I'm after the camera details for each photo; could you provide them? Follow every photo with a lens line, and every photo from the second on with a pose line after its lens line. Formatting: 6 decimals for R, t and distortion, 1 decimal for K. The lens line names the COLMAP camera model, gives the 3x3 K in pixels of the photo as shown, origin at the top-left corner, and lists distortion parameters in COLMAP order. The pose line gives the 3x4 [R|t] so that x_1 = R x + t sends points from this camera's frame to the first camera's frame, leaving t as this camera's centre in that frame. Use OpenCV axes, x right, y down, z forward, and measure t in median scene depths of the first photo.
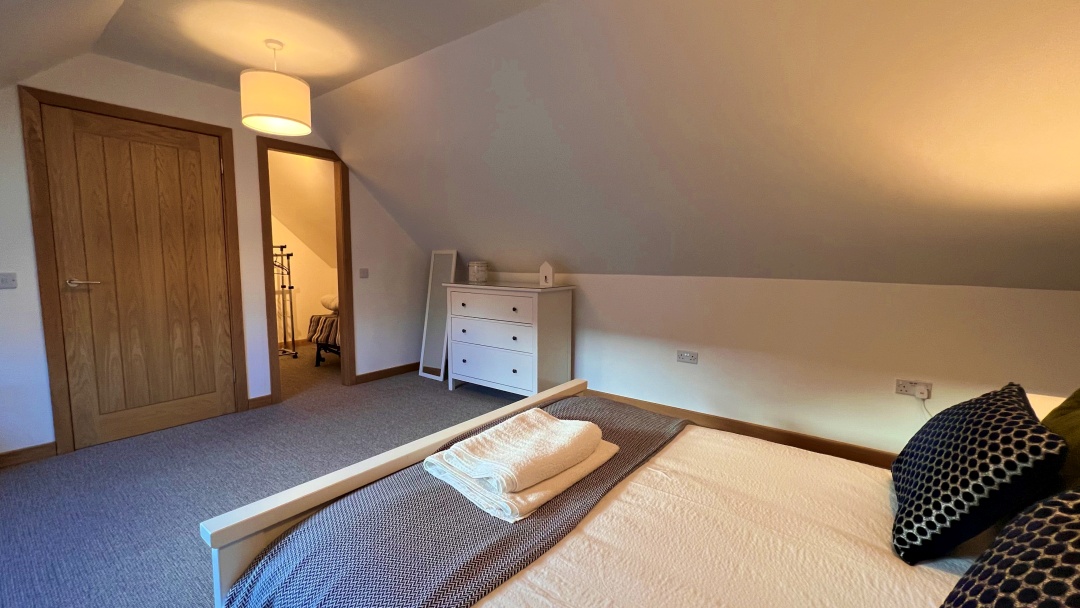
lens RADIAL K [[443.8, 0, 537.2], [0, 443.8, 306.3], [0, 0, 1]] dist [-0.003215, -0.000222]
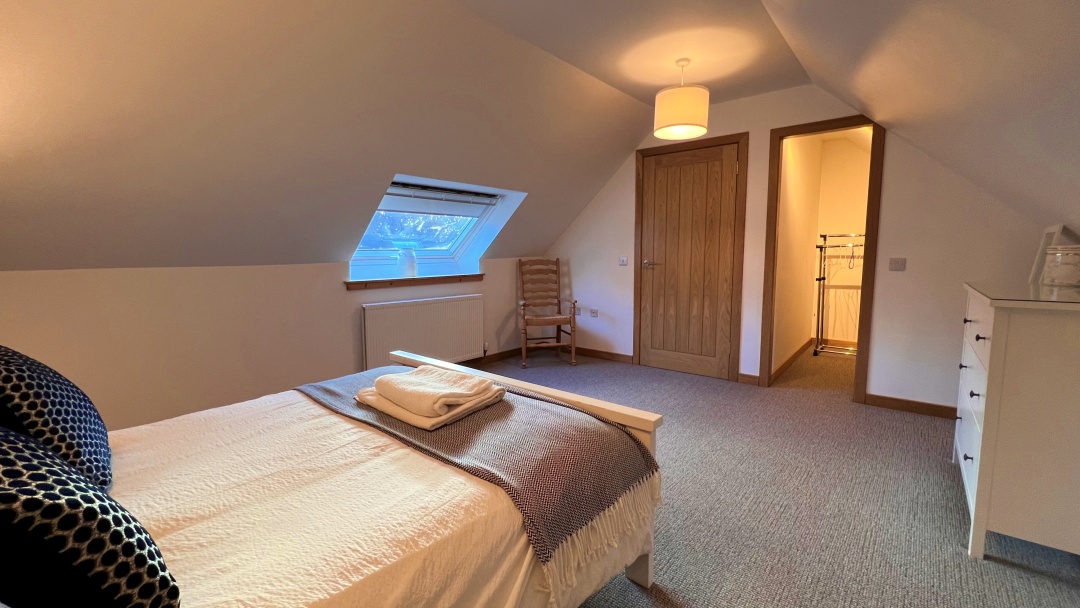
lens RADIAL K [[443.8, 0, 538.4], [0, 443.8, 303.3], [0, 0, 1]] dist [-0.003215, -0.000222]
pose [[-0.046209, 0.105489, -0.993346, 0.497764], [-0.101688, 0.988746, 0.109731, -0.038275], [0.993743, 0.106082, -0.034962, 0.551706]]
